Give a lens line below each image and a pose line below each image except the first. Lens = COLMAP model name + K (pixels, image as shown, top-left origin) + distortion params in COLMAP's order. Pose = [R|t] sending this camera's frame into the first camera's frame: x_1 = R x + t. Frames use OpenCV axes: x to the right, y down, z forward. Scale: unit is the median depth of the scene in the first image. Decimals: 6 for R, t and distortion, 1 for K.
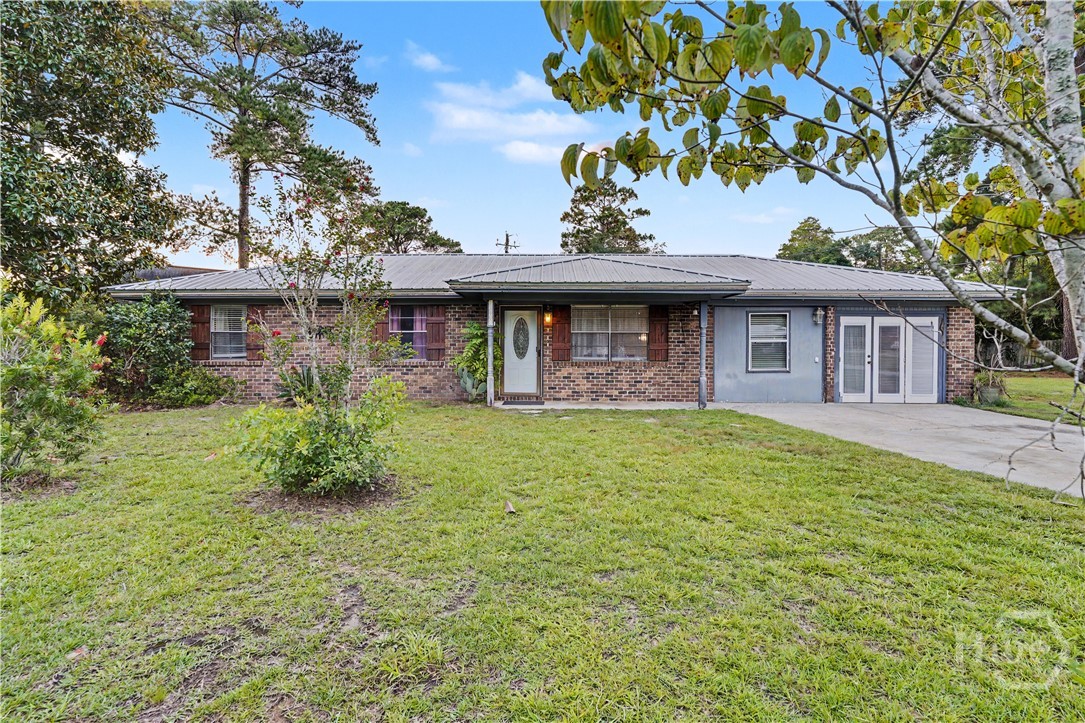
lens RADIAL K [[562.6, 0, 546.0], [0, 562.6, 361.8], [0, 0, 1]] dist [0.000302, -0.000090]
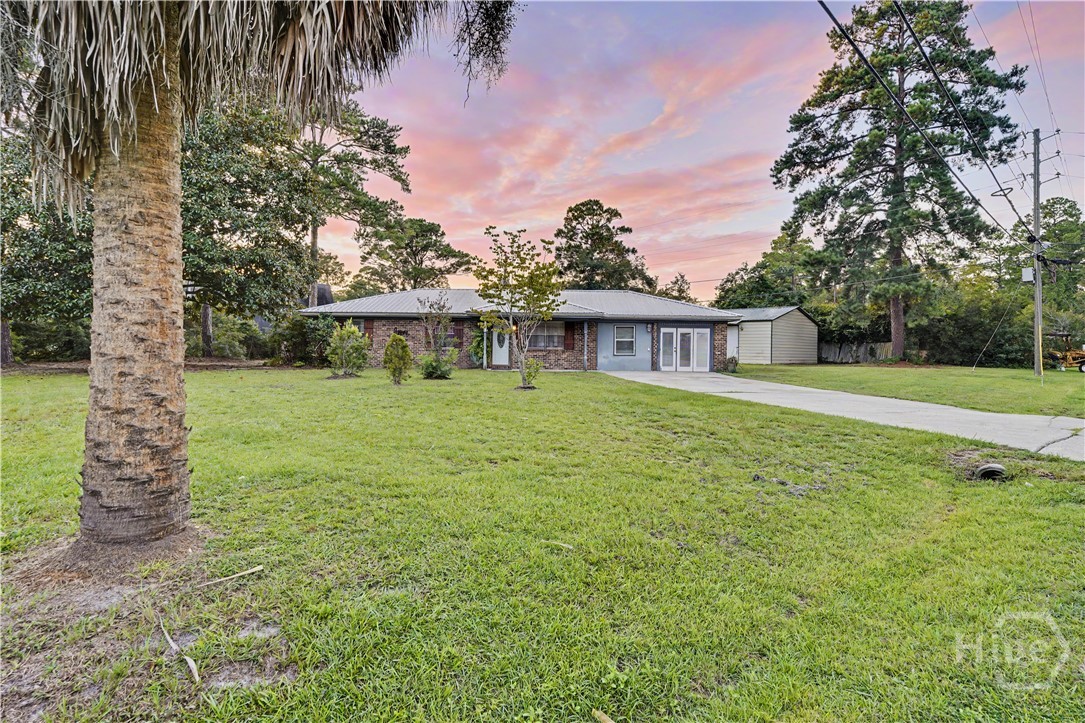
lens RADIAL K [[562.6, 0, 539.7], [0, 562.6, 360.5], [0, 0, 1]] dist [0.000302, -0.000090]
pose [[0.999688, 0.009413, -0.023145, 0.050452], [-0.009401, 0.999956, 0.000621, 0.013675], [0.023149, -0.000403, 0.999732, -0.360277]]
